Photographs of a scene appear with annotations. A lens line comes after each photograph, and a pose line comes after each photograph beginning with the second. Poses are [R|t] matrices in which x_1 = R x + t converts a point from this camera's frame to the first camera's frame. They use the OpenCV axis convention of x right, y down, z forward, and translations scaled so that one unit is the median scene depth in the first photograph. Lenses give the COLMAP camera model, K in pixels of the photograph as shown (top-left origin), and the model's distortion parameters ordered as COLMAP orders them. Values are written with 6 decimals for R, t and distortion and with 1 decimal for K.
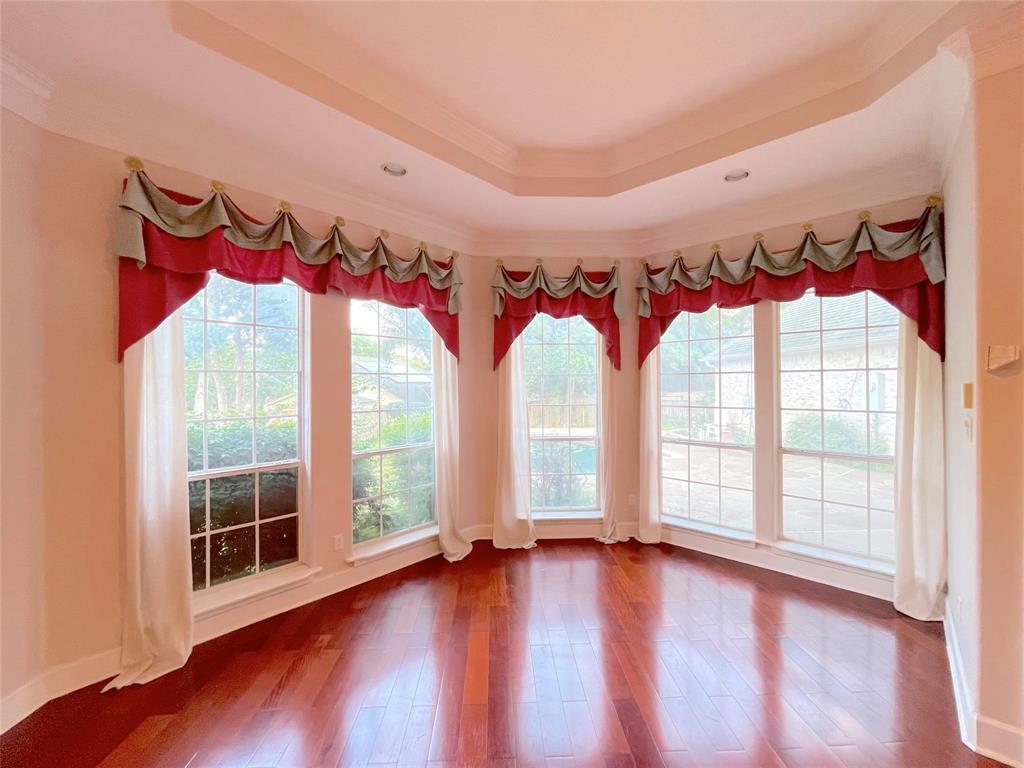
lens RADIAL K [[414.0, 0, 512.0], [0, 414.0, 384.0], [0, 0, 1]] dist [0.000532, 0.000264]
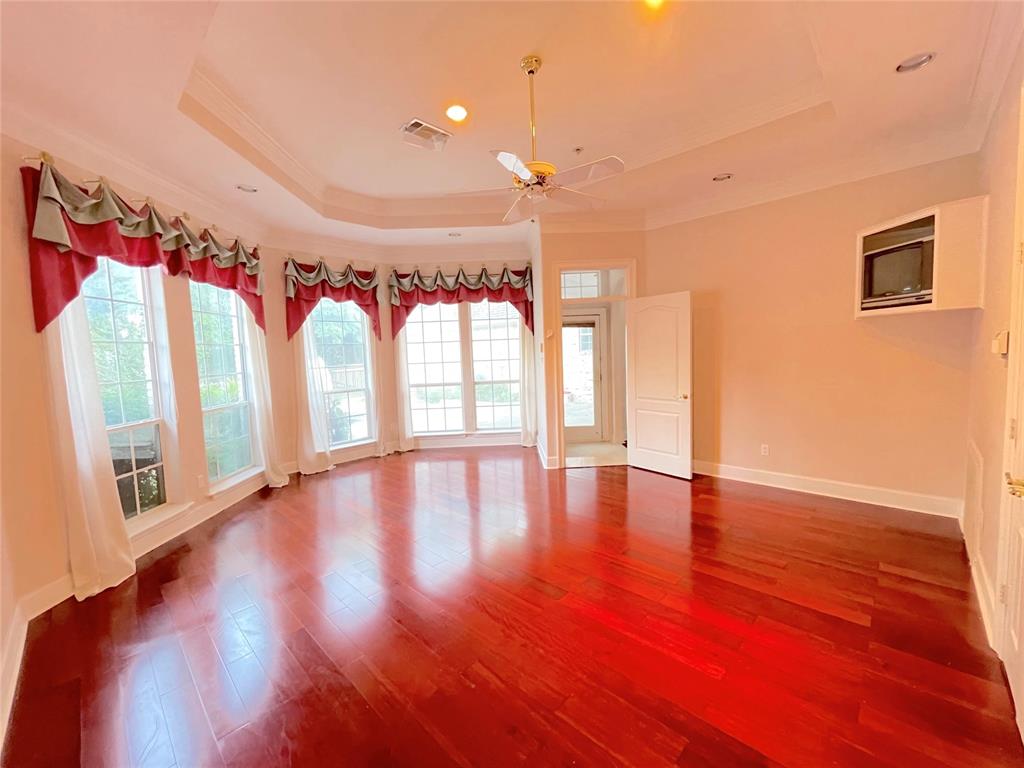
lens RADIAL K [[414.0, 0, 512.0], [0, 414.0, 384.0], [0, 0, 1]] dist [0.000532, 0.000264]
pose [[0.719317, -0.077929, 0.690297, -0.517960], [0.033926, 0.996443, 0.077138, 0.027022], [-0.693853, -0.032067, 0.719403, -0.460282]]
